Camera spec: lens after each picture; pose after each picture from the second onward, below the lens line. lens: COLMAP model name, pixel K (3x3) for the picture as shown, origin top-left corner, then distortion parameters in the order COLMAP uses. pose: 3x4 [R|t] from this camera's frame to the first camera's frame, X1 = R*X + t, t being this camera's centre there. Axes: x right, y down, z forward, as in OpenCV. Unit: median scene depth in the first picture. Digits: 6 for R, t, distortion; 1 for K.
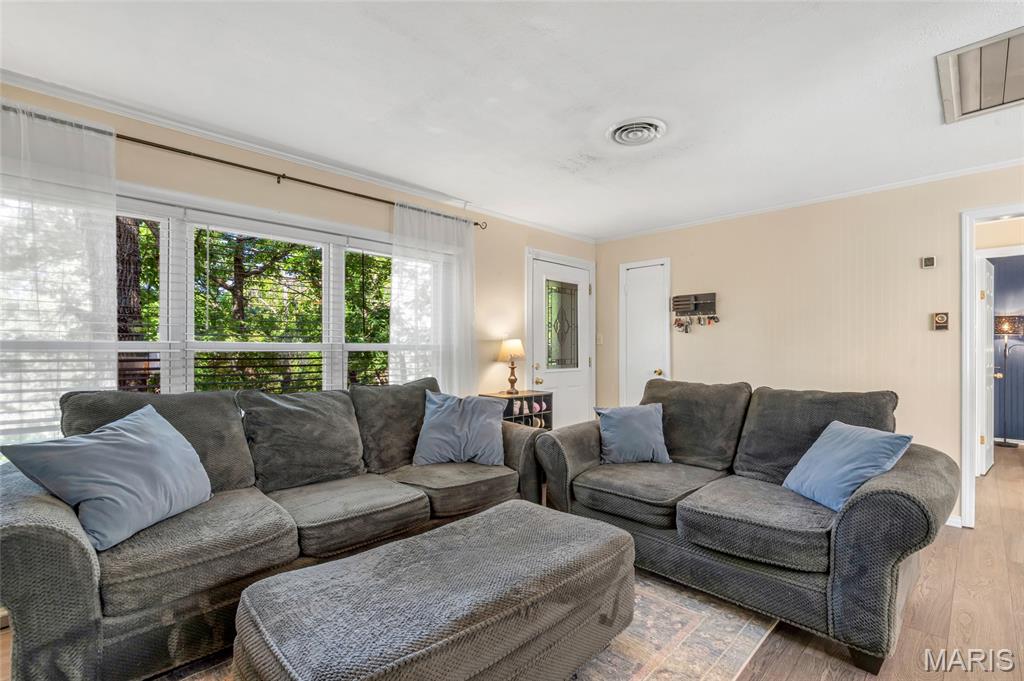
lens RADIAL K [[466.5, 0, 509.0], [0, 466.5, 341.8], [0, 0, 1]] dist [-0.001190, 0.001347]
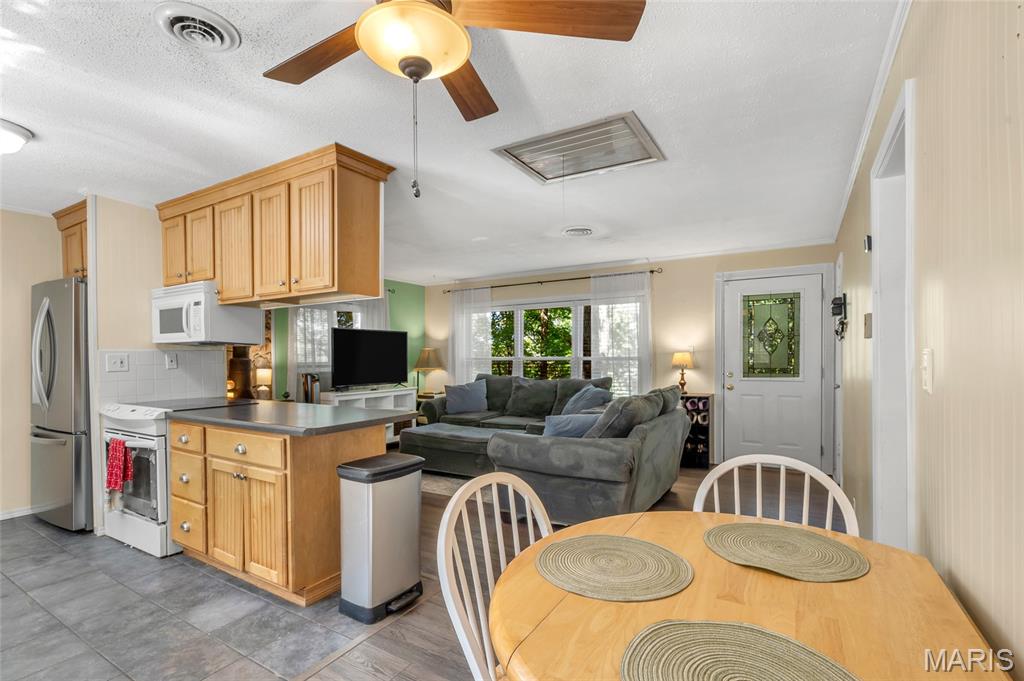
lens RADIAL K [[466.5, 0, 516.3], [0, 466.5, 356.3], [0, 0, 1]] dist [-0.001190, 0.001347]
pose [[0.251683, -0.001065, -0.967809, 1.556656], [0.025523, 0.999659, 0.005537, -0.016241], [0.967473, -0.026095, 0.251624, 0.305463]]
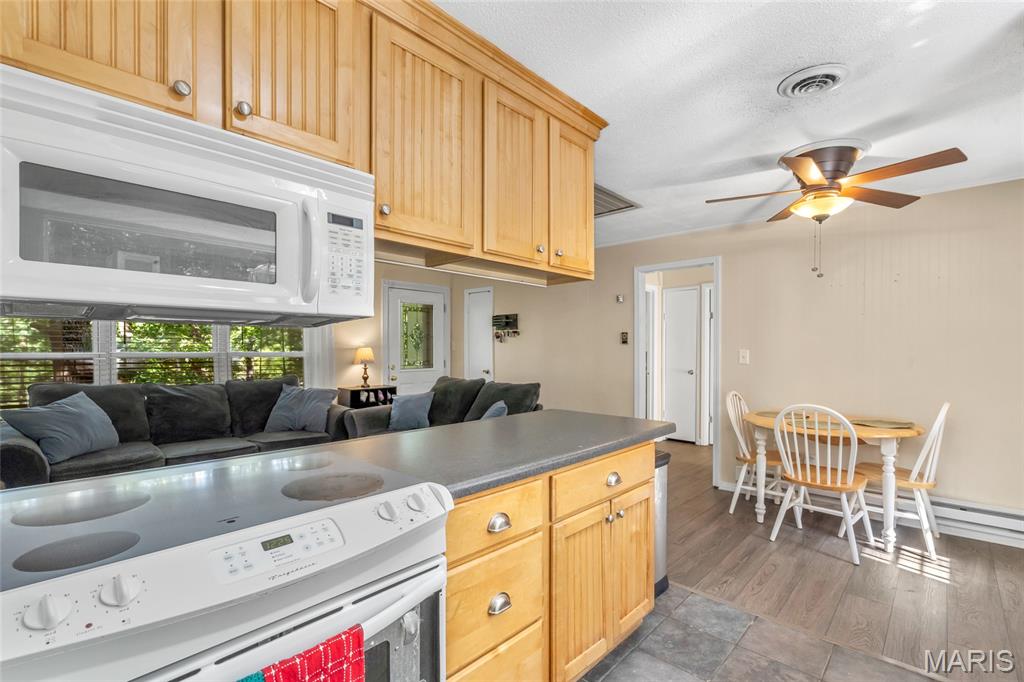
lens RADIAL K [[466.5, 0, 504.6], [0, 466.5, 345.8], [0, 0, 1]] dist [-0.001190, 0.001347]
pose [[0.999454, 0.000672, 0.033043, 0.507331], [-0.001097, 0.999917, 0.012841, -0.039910], [-0.033032, -0.012871, 0.999371, -0.534678]]
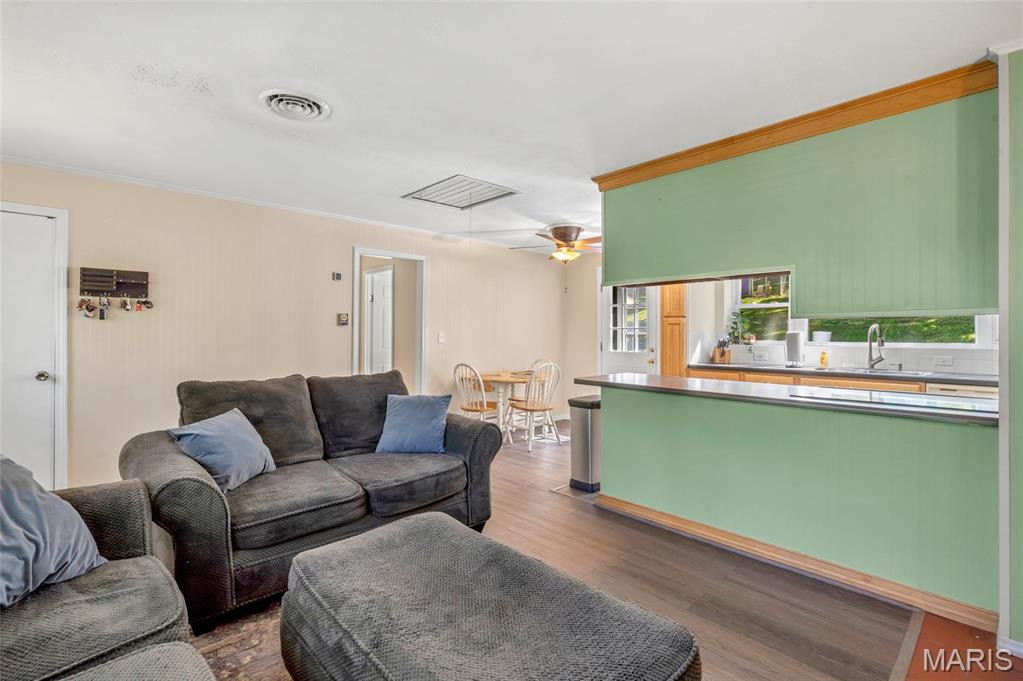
lens RADIAL K [[466.1, 0, 514.9], [0, 466.1, 335.3], [0, 0, 1]] dist [-0.001190, 0.001347]
pose [[0.003622, -0.003922, 0.999986, -0.534660], [-0.022794, 0.999732, 0.004004, -0.017978], [-0.999734, -0.022808, 0.003532, 0.491870]]
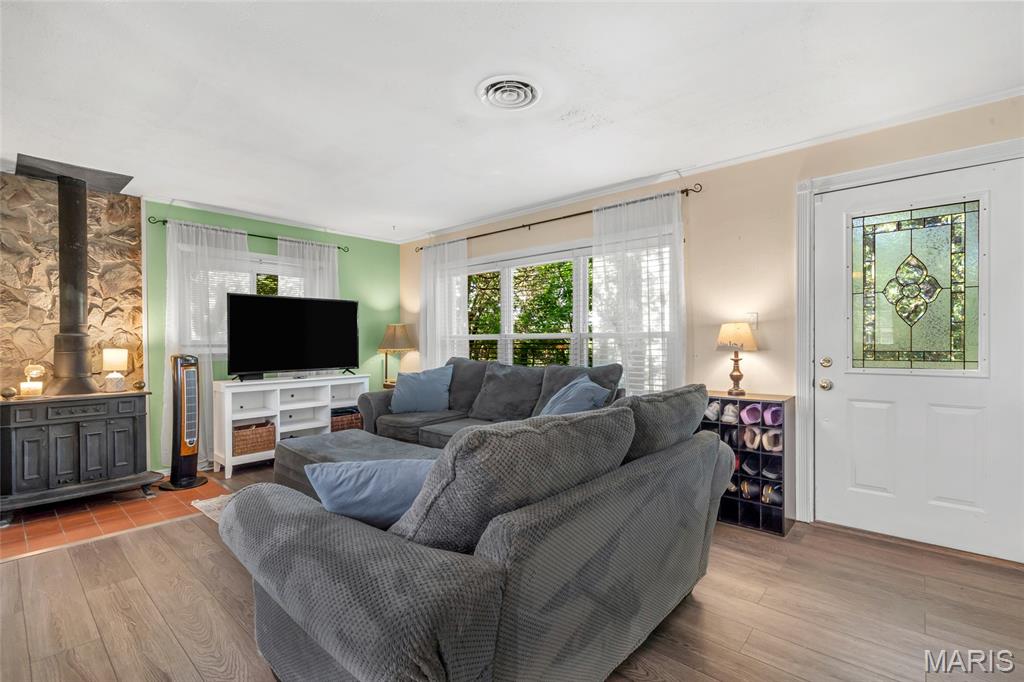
lens RADIAL K [[466.5, 0, 511.4], [0, 466.5, 336.7], [0, 0, 1]] dist [-0.001190, 0.001347]
pose [[0.069381, -0.005348, -0.997576, 0.991825], [0.026145, 0.999652, -0.003541, 0.015024], [0.997248, -0.025836, 0.069497, 0.796401]]
